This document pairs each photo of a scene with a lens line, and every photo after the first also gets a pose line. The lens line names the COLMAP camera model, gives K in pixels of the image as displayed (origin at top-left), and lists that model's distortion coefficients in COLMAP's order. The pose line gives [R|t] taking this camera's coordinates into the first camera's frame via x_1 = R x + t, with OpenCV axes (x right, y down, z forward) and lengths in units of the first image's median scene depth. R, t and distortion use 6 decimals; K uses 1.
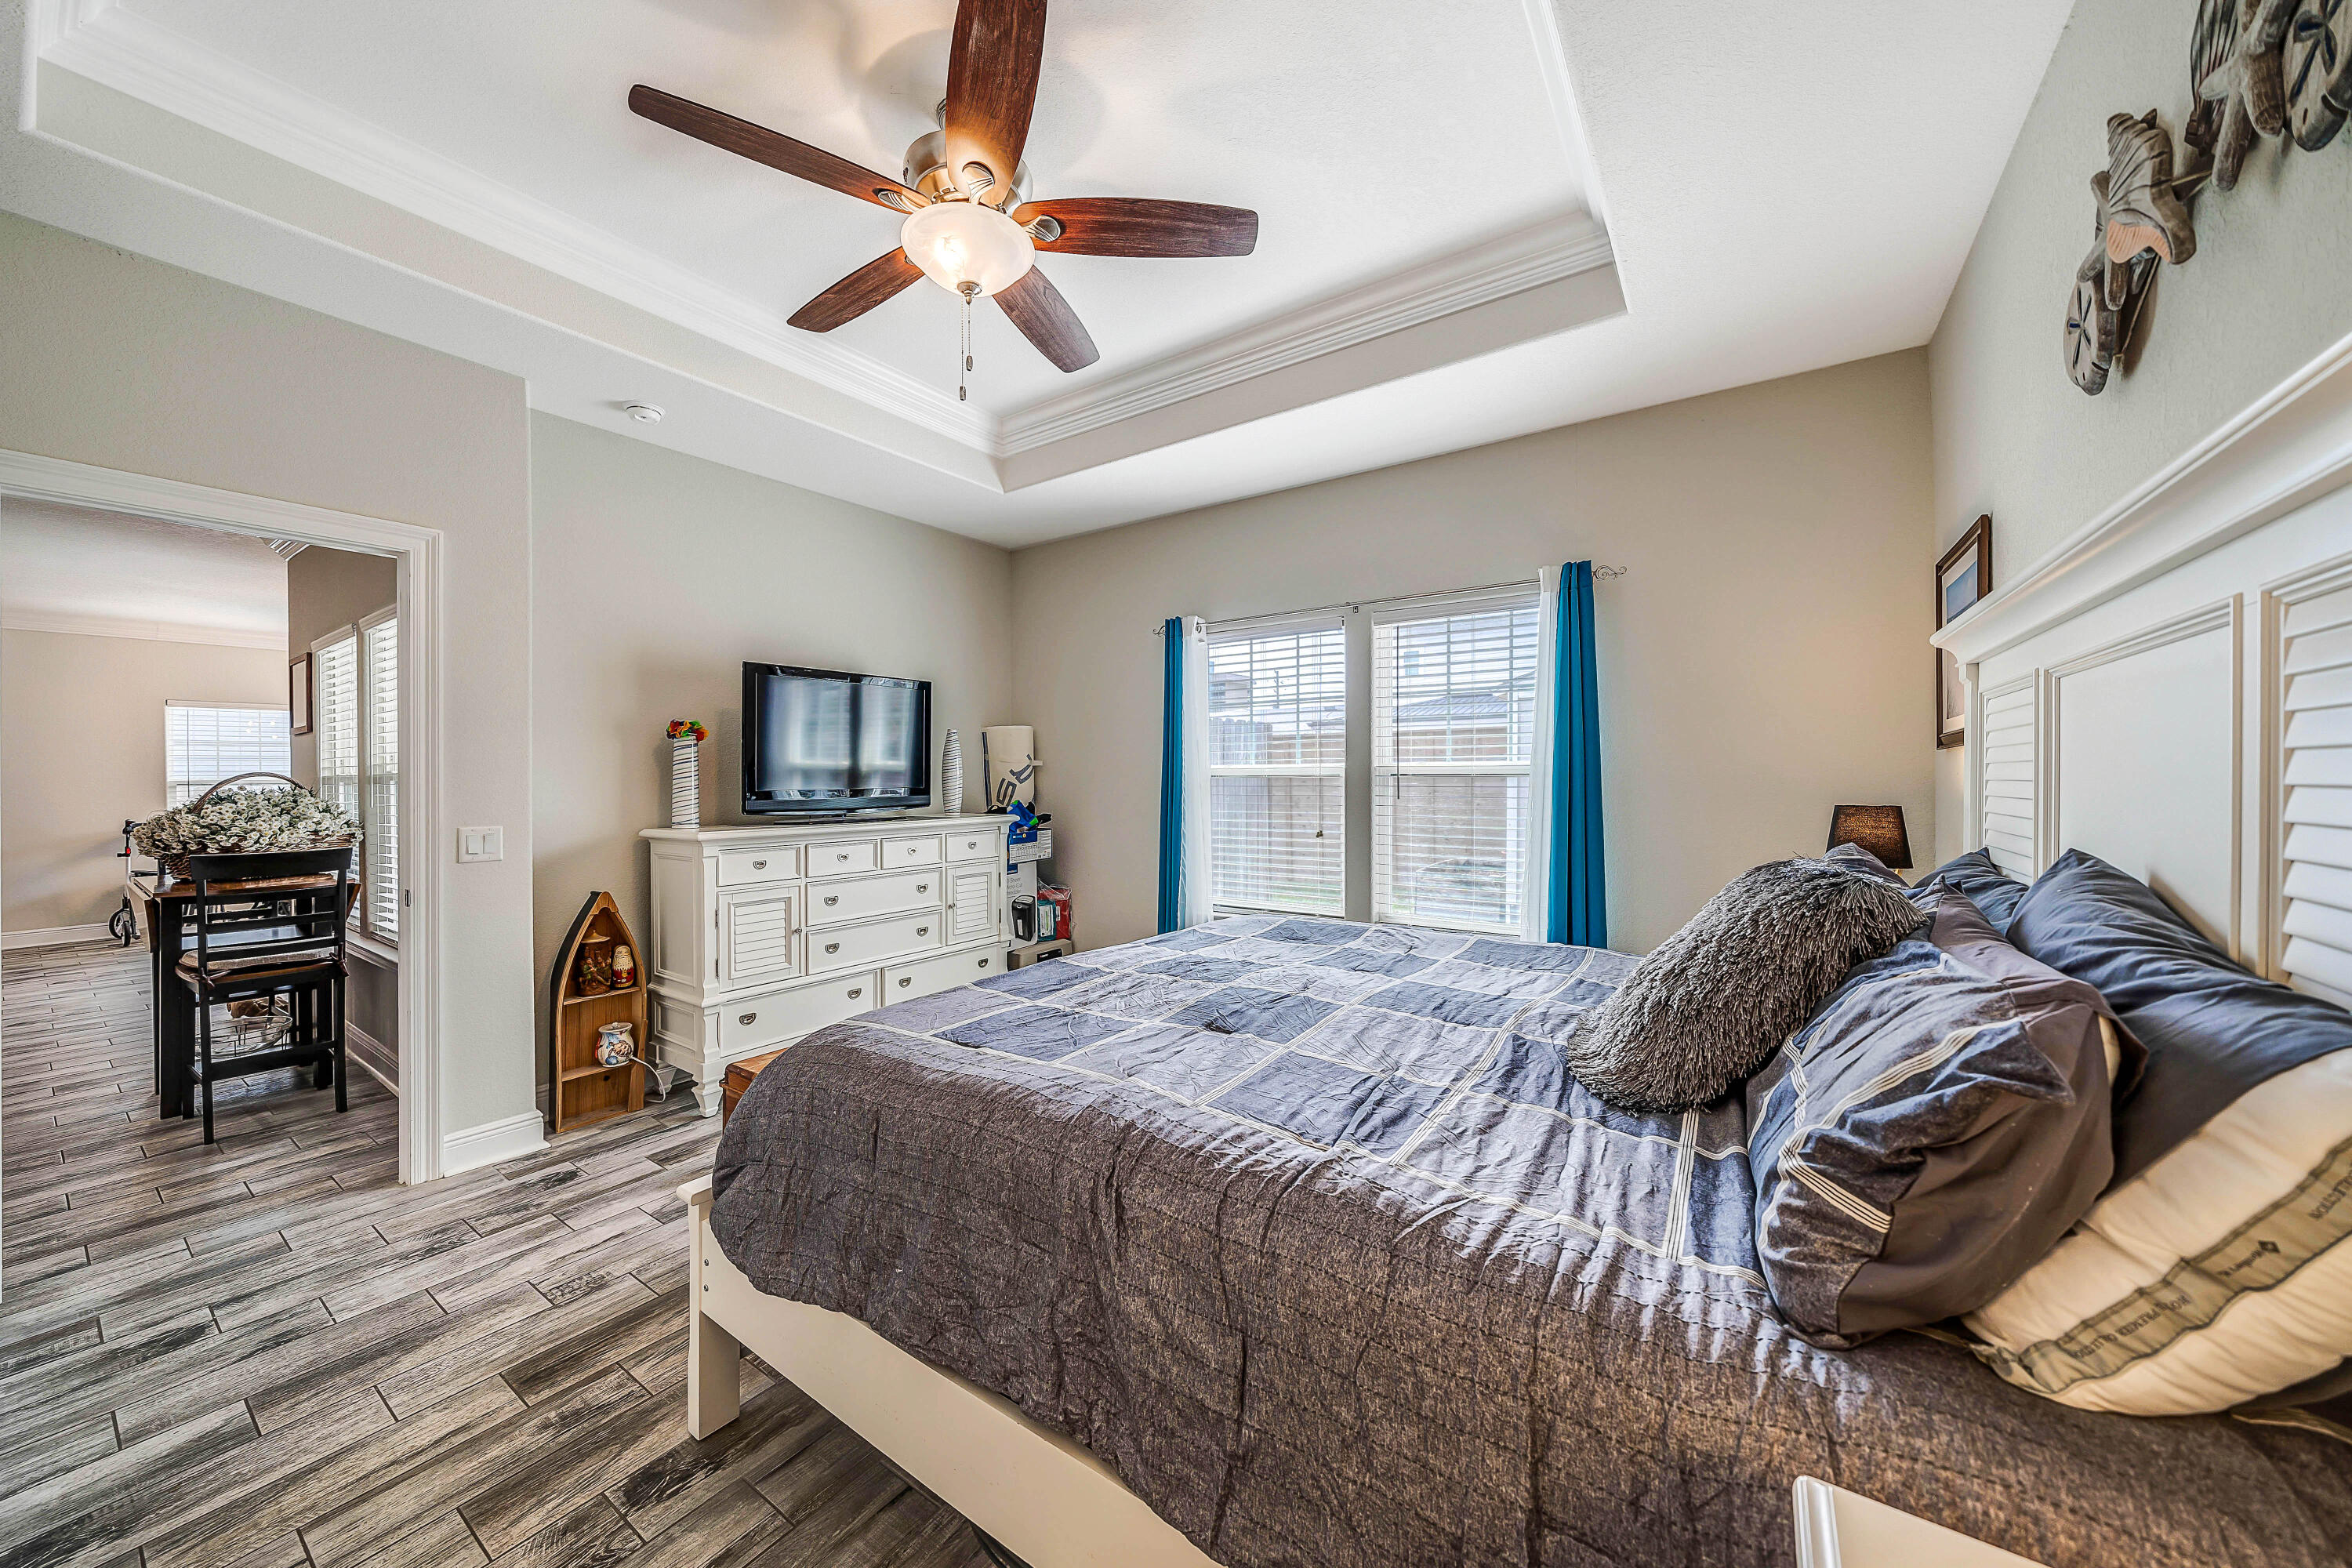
lens RADIAL K [[813.0, 0, 1147.8], [0, 813.0, 810.6], [0, 0, 1]] dist [-0.002673, -0.000361]
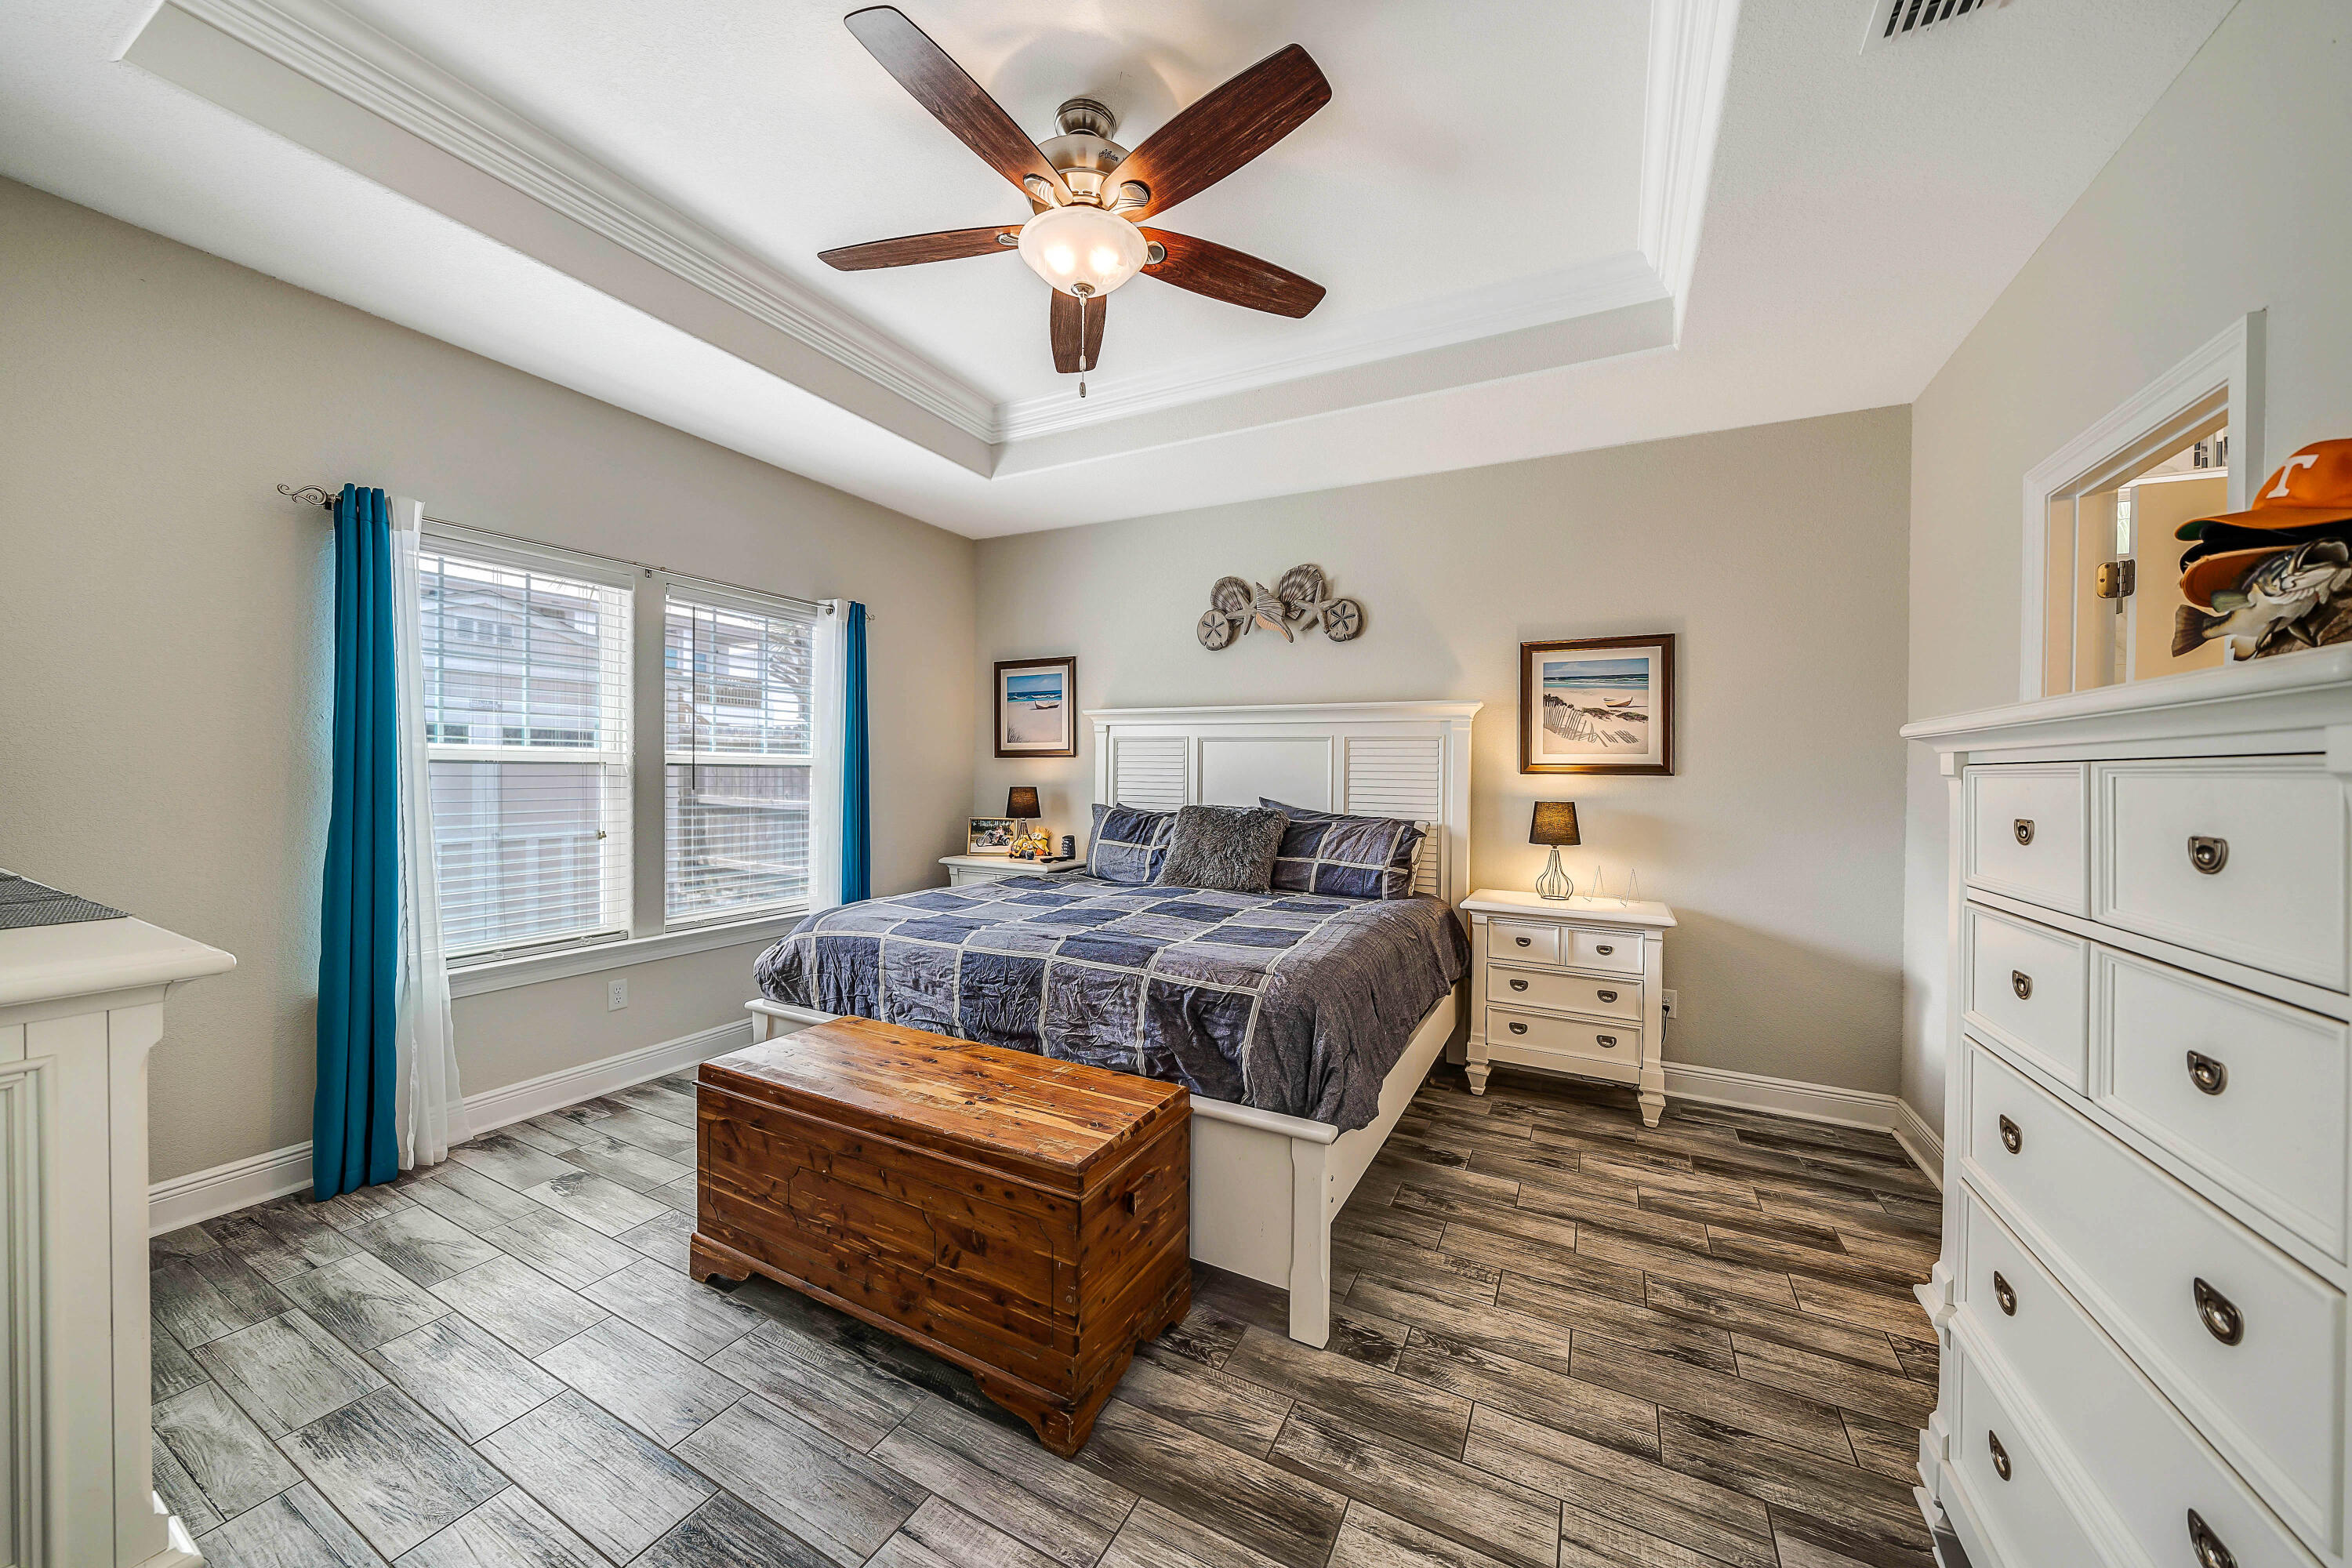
lens RADIAL K [[813.0, 0, 1166.8], [0, 813.0, 777.2], [0, 0, 1]] dist [-0.002673, -0.000361]
pose [[-0.116378, -0.002879, 0.993201, -1.281972], [0.022175, 0.999739, 0.005497, -0.037734], [-0.992957, 0.022664, -0.116284, 1.021808]]
